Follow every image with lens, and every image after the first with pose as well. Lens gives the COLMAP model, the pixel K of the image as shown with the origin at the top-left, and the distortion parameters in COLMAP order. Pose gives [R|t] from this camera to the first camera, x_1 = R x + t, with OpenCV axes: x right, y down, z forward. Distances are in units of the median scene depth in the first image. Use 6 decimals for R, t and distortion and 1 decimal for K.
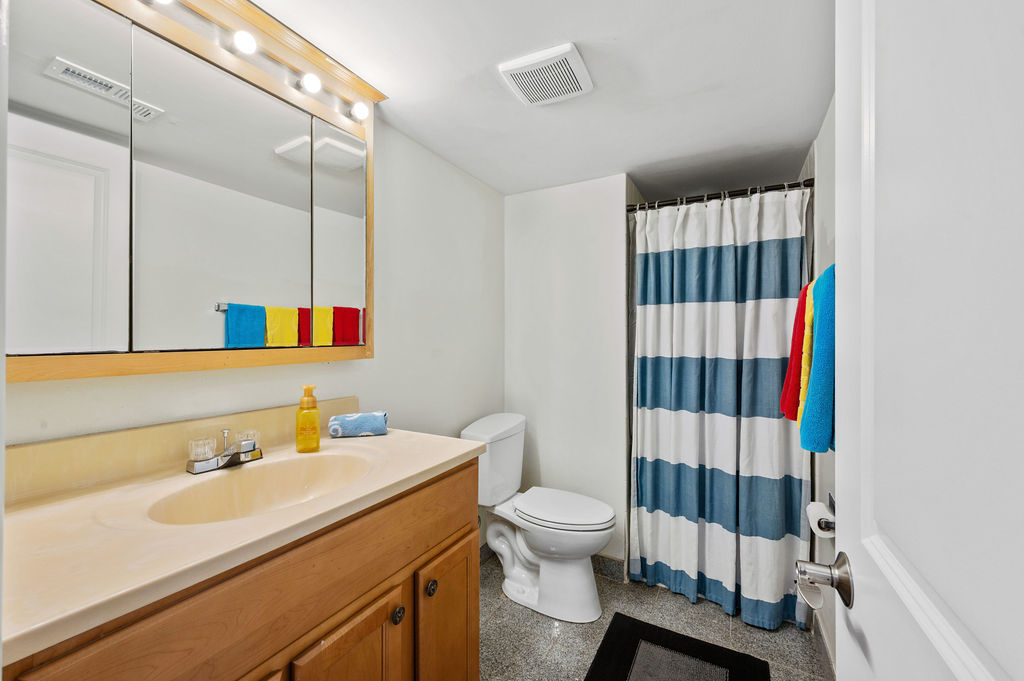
lens RADIAL K [[406.8, 0, 510.2], [0, 406.8, 342.5], [0, 0, 1]] dist [-0.001559, 0.000176]
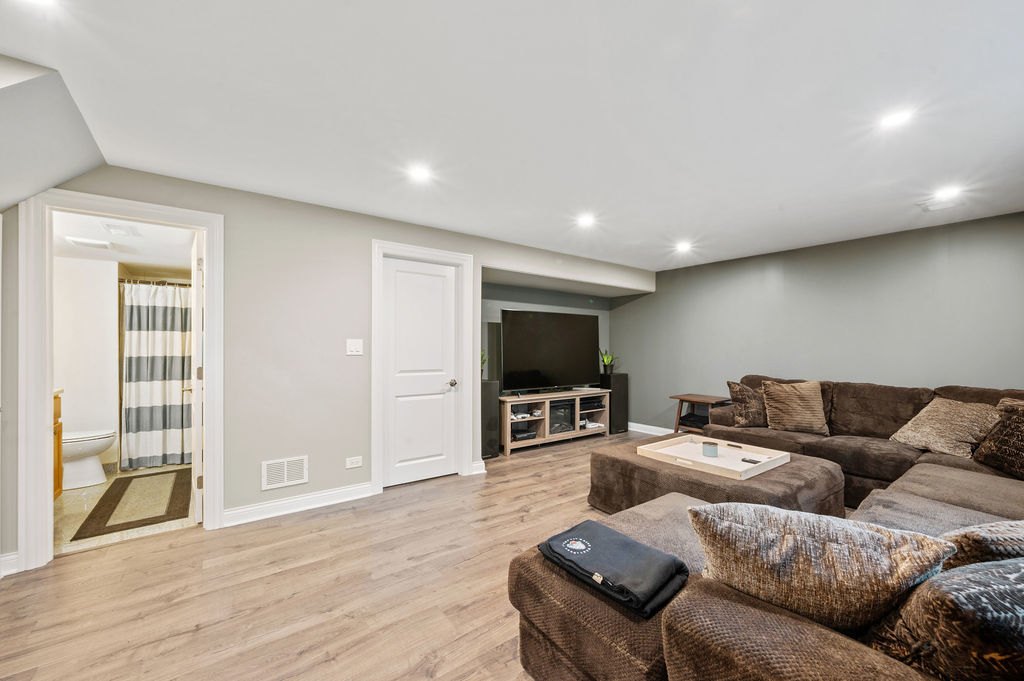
lens RADIAL K [[406.8, 0, 510.6], [0, 406.8, 341.1], [0, 0, 1]] dist [-0.001559, 0.000176]
pose [[0.440593, 0.003223, 0.897701, -0.655029], [0.009182, 0.999925, -0.008096, -0.008948], [-0.897660, 0.011810, 0.440531, -1.592385]]
